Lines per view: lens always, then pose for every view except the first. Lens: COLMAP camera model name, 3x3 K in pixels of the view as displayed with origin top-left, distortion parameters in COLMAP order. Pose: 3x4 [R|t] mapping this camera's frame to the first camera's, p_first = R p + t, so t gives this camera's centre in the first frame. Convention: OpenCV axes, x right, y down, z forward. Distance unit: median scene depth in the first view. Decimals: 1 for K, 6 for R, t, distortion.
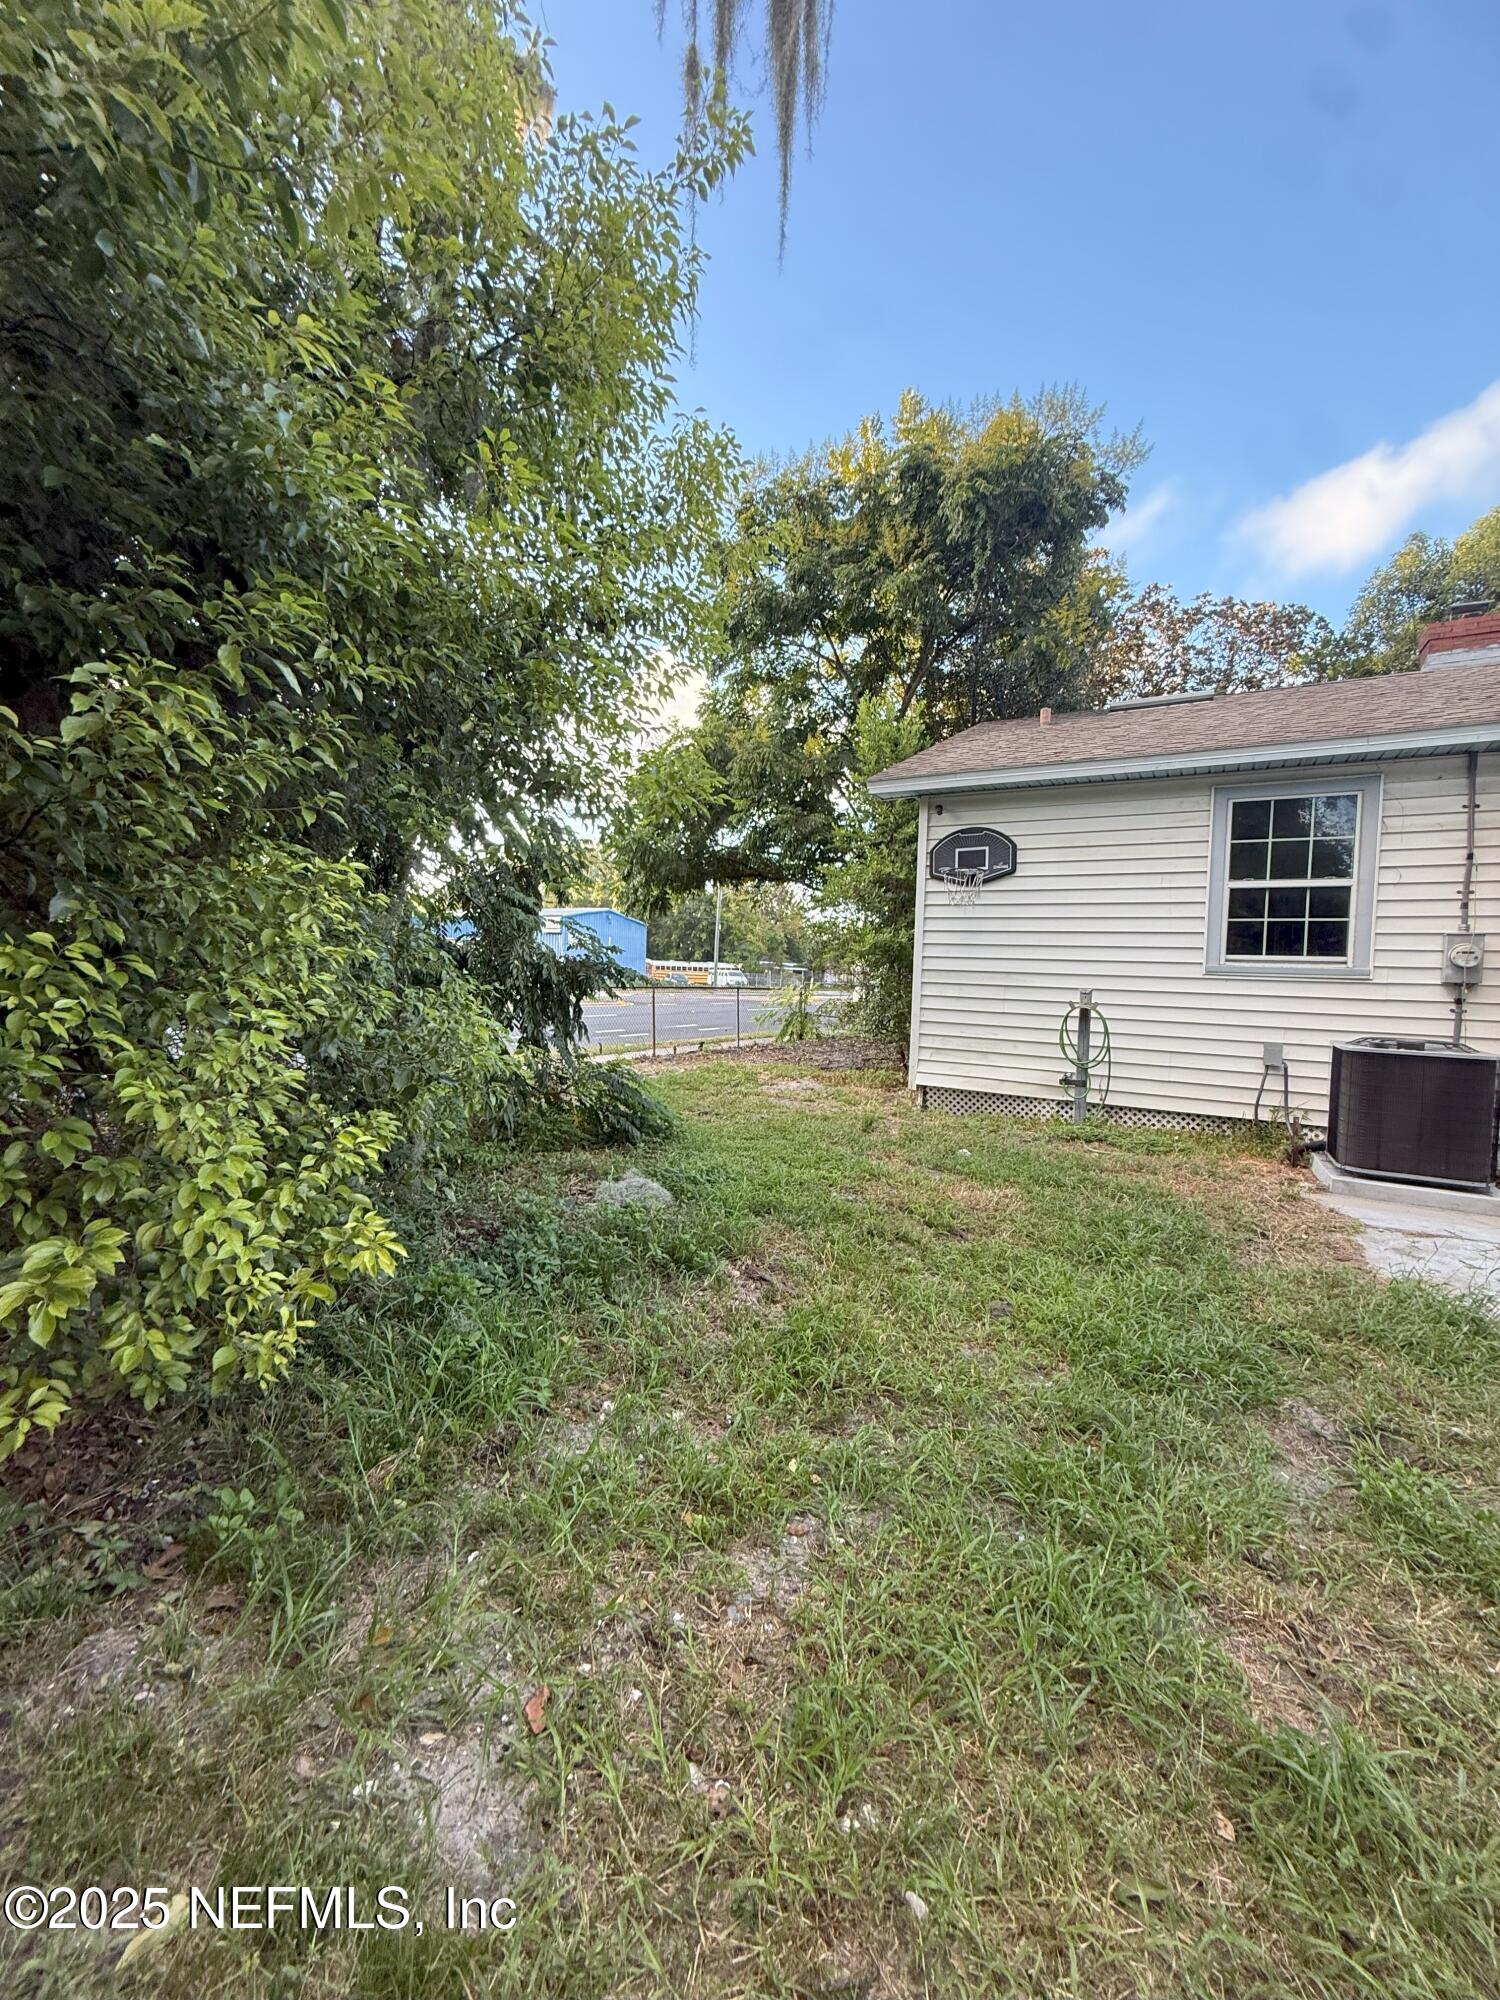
lens RADIAL K [[797.8, 0, 746.3], [0, 797.8, 995.7], [0, 0, 1]] dist [0.002780, 0.000018]
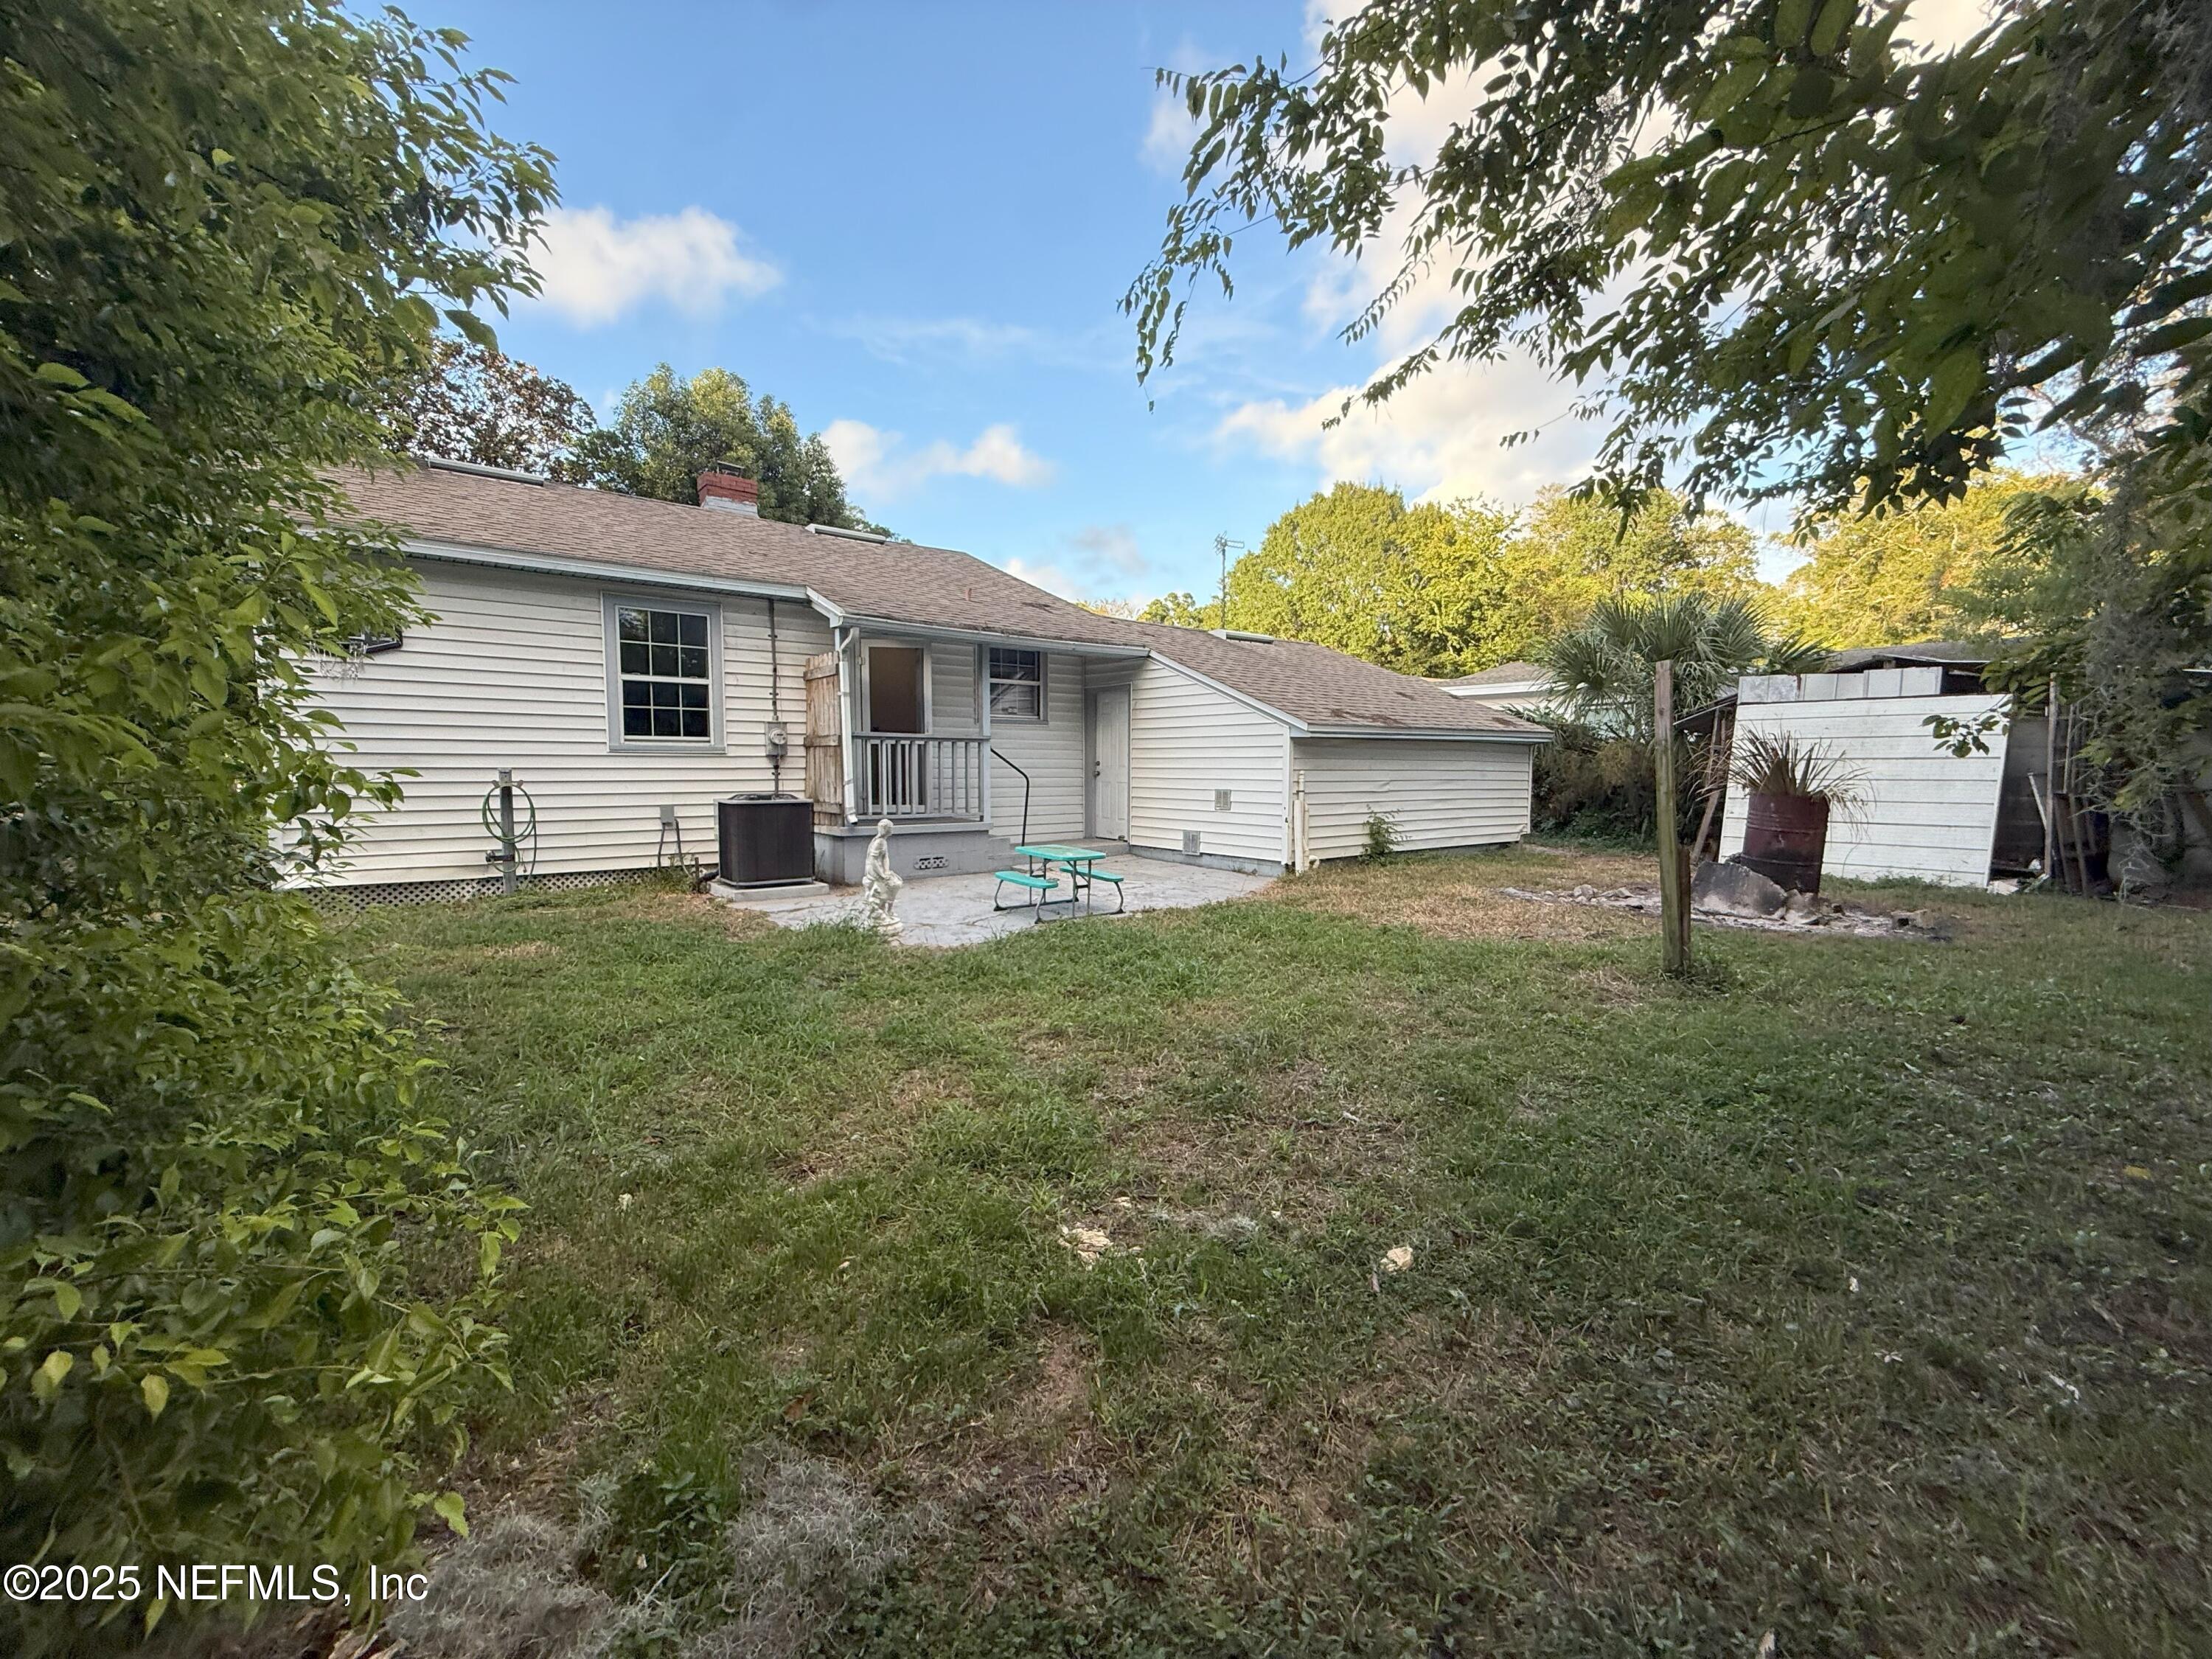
lens RADIAL K [[882.4, 0, 1103.5], [0, 882.4, 837.5], [0, 0, 1]] dist [0.002780, 0.000018]
pose [[0.381701, -0.109643, 0.917760, -0.374708], [0.037138, 0.993957, 0.103301, -0.009380], [-0.923539, -0.005346, 0.383466, -0.186099]]
